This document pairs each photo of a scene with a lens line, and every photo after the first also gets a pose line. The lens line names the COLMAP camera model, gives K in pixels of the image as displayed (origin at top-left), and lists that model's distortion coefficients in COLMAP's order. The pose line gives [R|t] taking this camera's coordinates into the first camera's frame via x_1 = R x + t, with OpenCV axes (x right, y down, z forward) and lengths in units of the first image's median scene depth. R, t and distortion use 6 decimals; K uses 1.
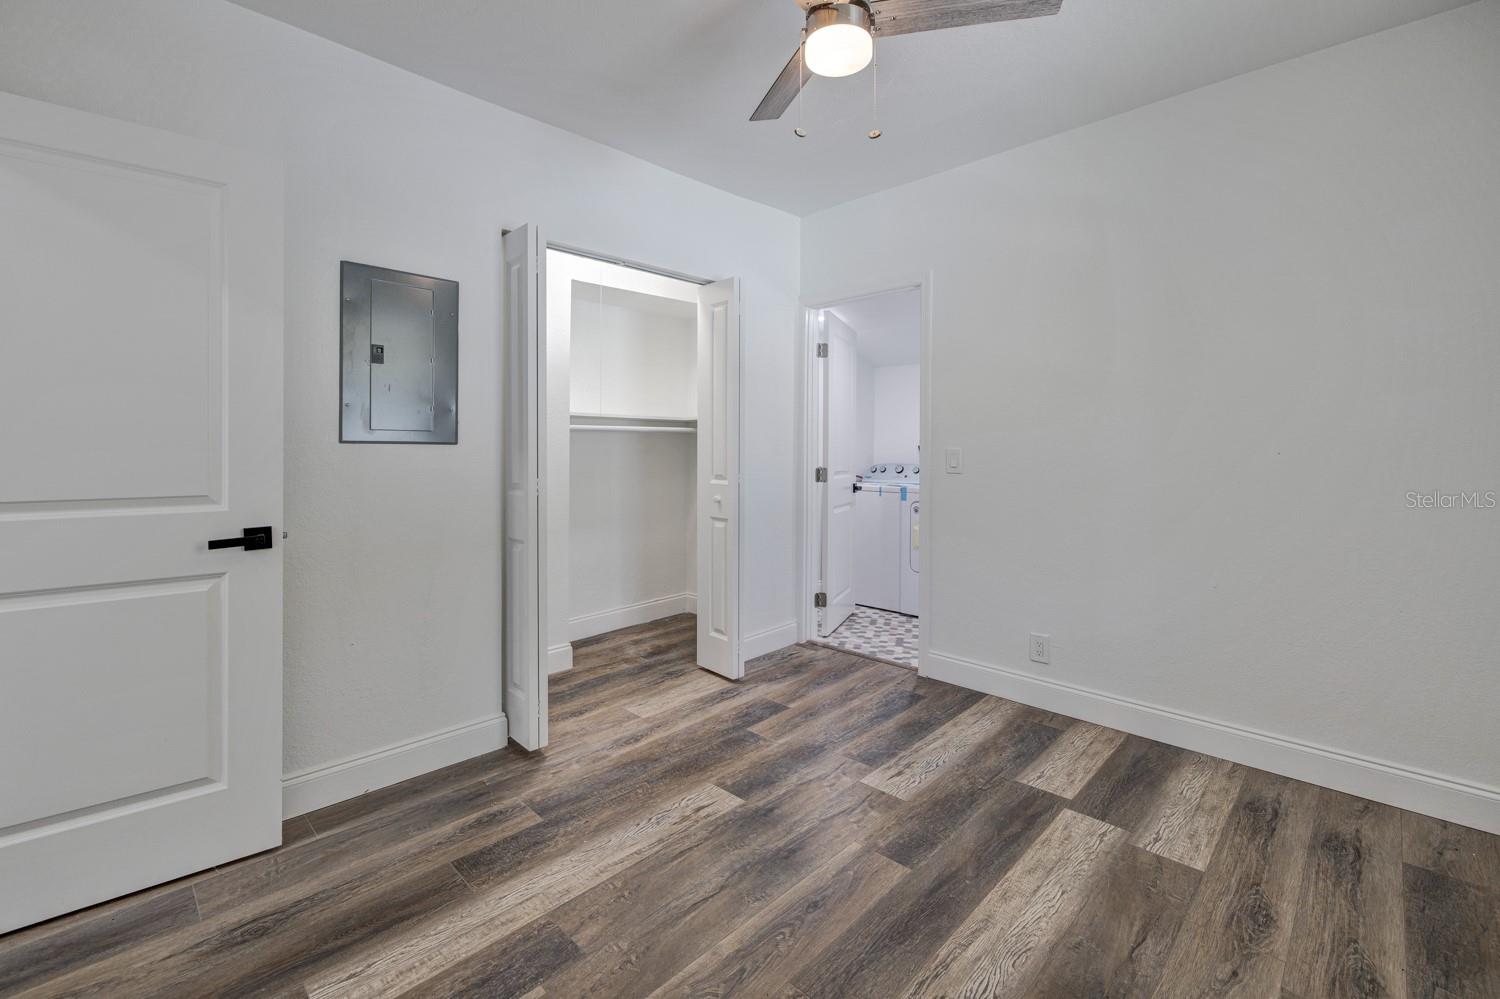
lens RADIAL K [[649.5, 0, 753.5], [0, 649.5, 463.4], [0, 0, 1]] dist [0.001545, -0.000045]
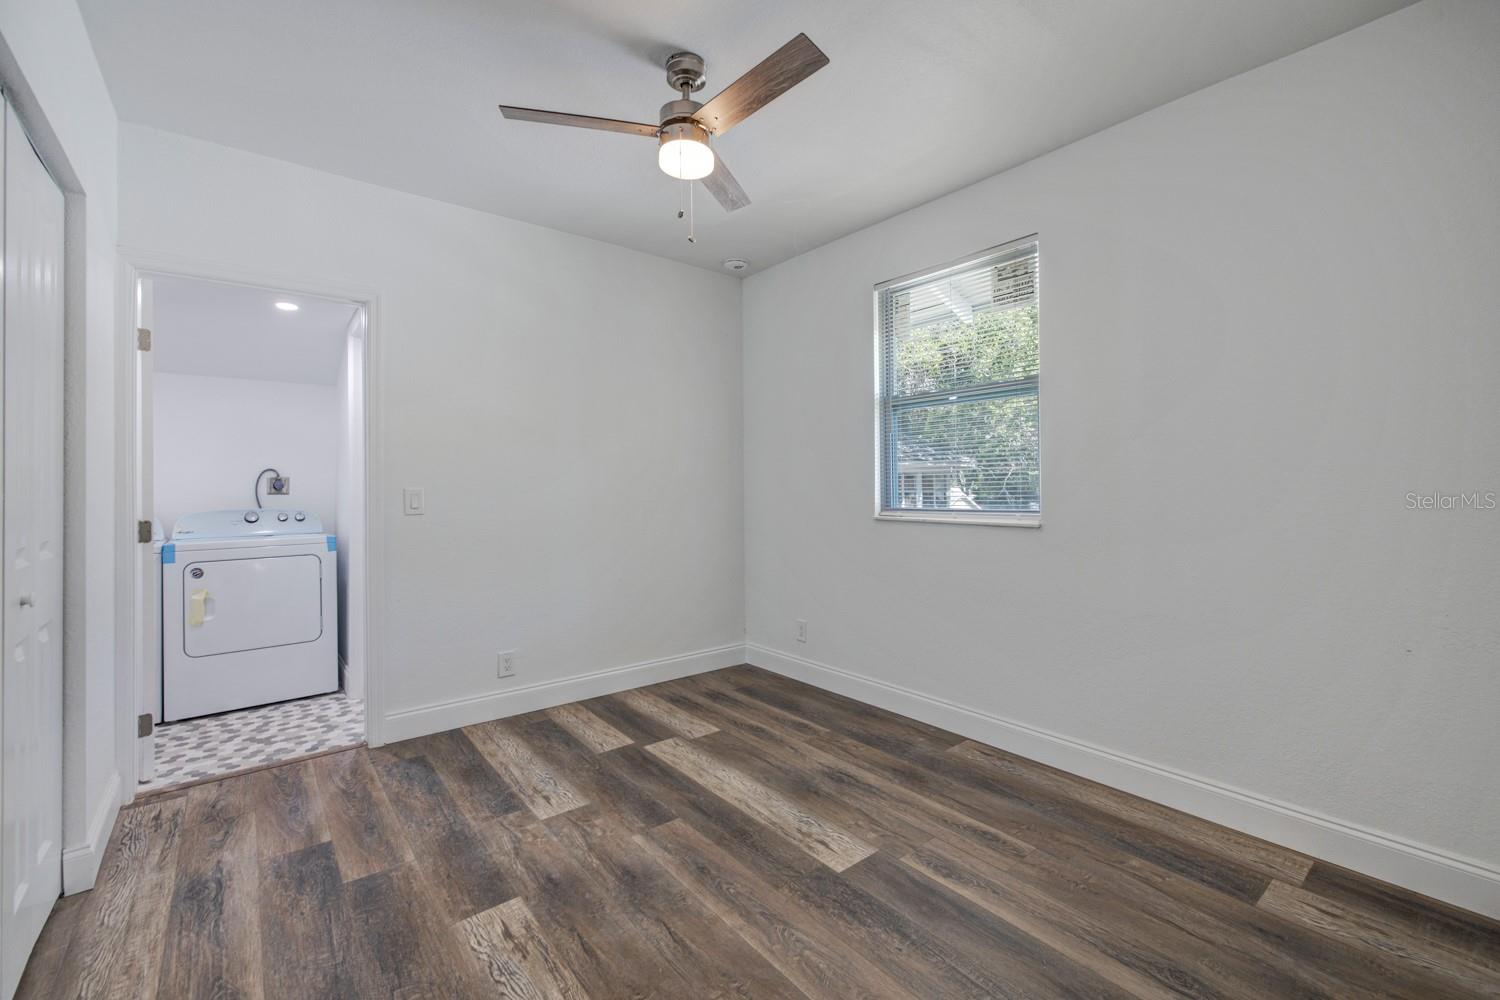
lens RADIAL K [[634.7, 0, 753.4], [0, 634.7, 495.4], [0, 0, 1]] dist [0.001489, -0.000146]
pose [[0.115940, -0.014404, 0.993152, -0.803866], [0.029315, 0.999509, 0.011074, -0.012654], [-0.992824, 0.027830, 0.116305, 0.576958]]
